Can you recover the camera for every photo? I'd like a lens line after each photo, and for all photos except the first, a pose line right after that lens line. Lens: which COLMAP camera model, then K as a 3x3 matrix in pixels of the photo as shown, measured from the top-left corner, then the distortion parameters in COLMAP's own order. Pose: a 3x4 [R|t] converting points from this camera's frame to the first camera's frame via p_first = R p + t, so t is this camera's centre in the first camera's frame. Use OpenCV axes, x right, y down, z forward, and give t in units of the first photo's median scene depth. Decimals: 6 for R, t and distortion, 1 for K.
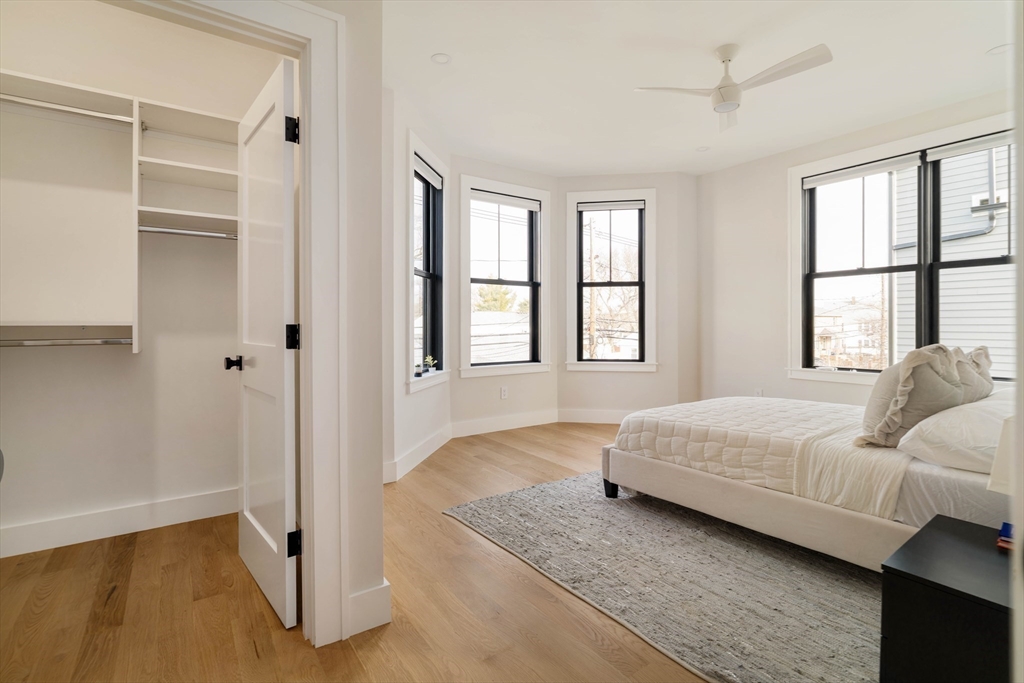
lens RADIAL K [[494.0, 0, 515.4], [0, 494.0, 329.1], [0, 0, 1]] dist [-0.003474, -0.000139]
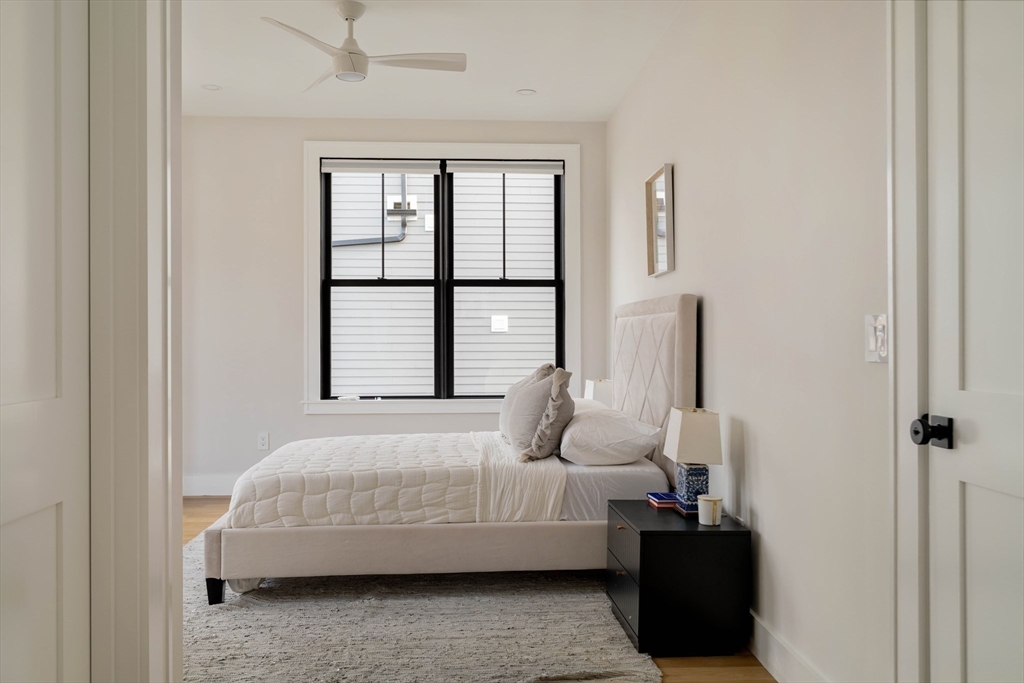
lens RADIAL K [[861.3, 0, 512.0], [0, 861.3, 341.5], [0, 0, 1]] dist [-0.001249, 0.000493]
pose [[0.512103, -0.000440, 0.858924, -0.738454], [0.007587, 0.999963, -0.004011, -0.010157], [-0.858891, 0.008571, 0.512087, 0.062519]]
